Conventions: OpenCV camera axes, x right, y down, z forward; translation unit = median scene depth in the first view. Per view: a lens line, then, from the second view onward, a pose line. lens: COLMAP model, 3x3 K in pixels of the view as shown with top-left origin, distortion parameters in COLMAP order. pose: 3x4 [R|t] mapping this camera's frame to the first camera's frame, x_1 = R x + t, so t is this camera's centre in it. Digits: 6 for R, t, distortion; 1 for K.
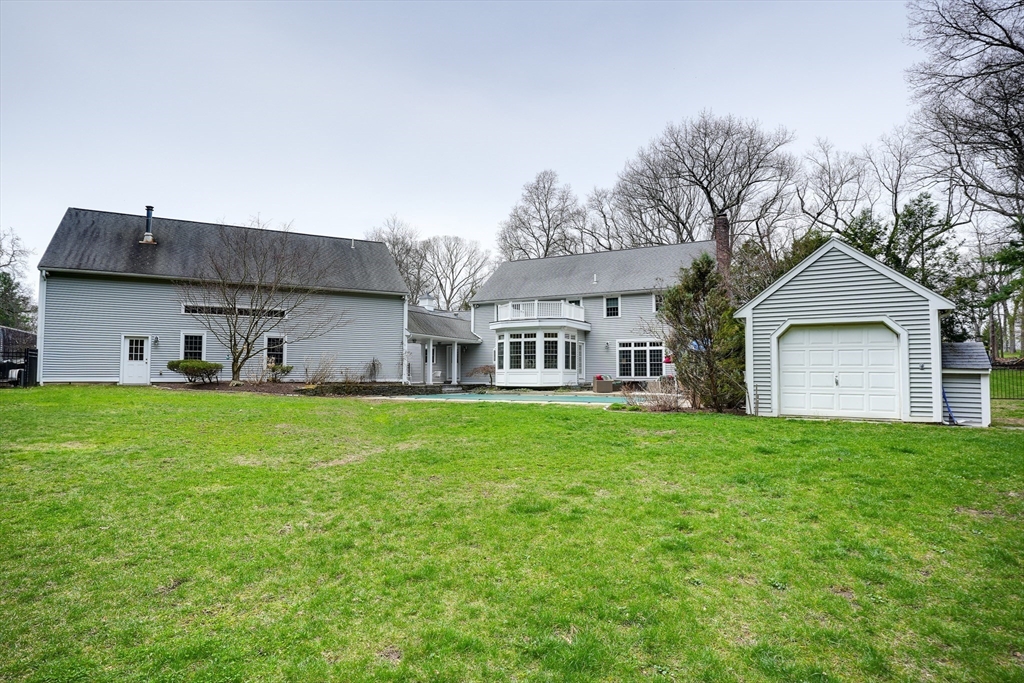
lens RADIAL K [[579.2, 0, 512.0], [0, 579.2, 341.5], [0, 0, 1]] dist [-0.031180, 0.009731]
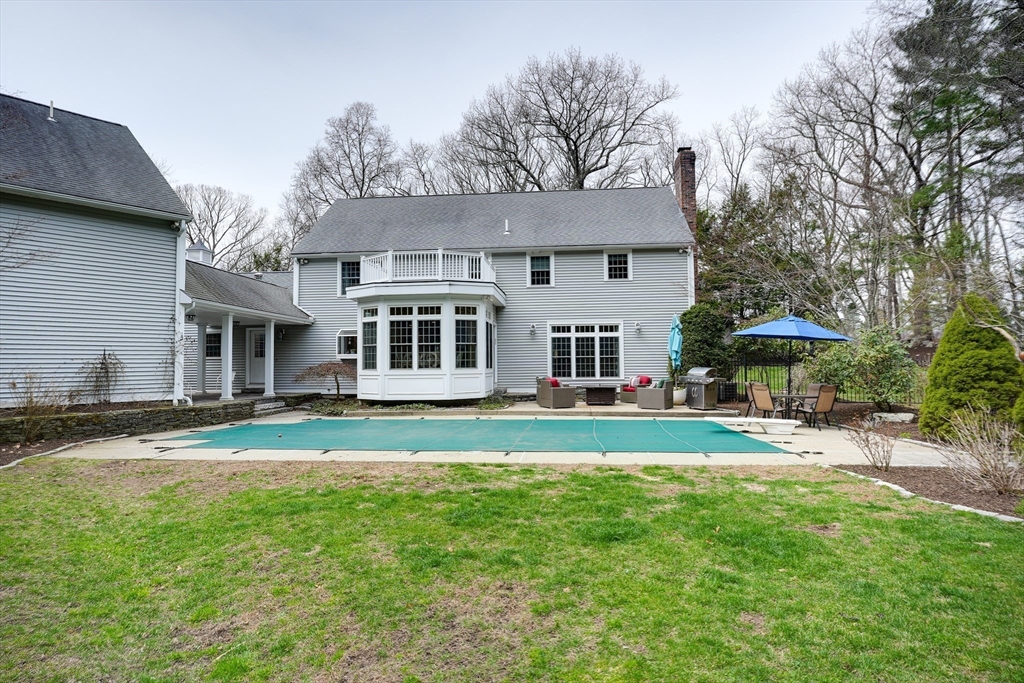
lens RADIAL K [[579.2, 0, 512.0], [0, 579.2, 341.5], [0, 0, 1]] dist [-0.031180, 0.009731]
pose [[0.918805, 0.004306, 0.394688, -0.112591], [-0.012599, 0.999751, 0.018421, 0.008411], [-0.394510, -0.021898, 0.918631, 0.425772]]
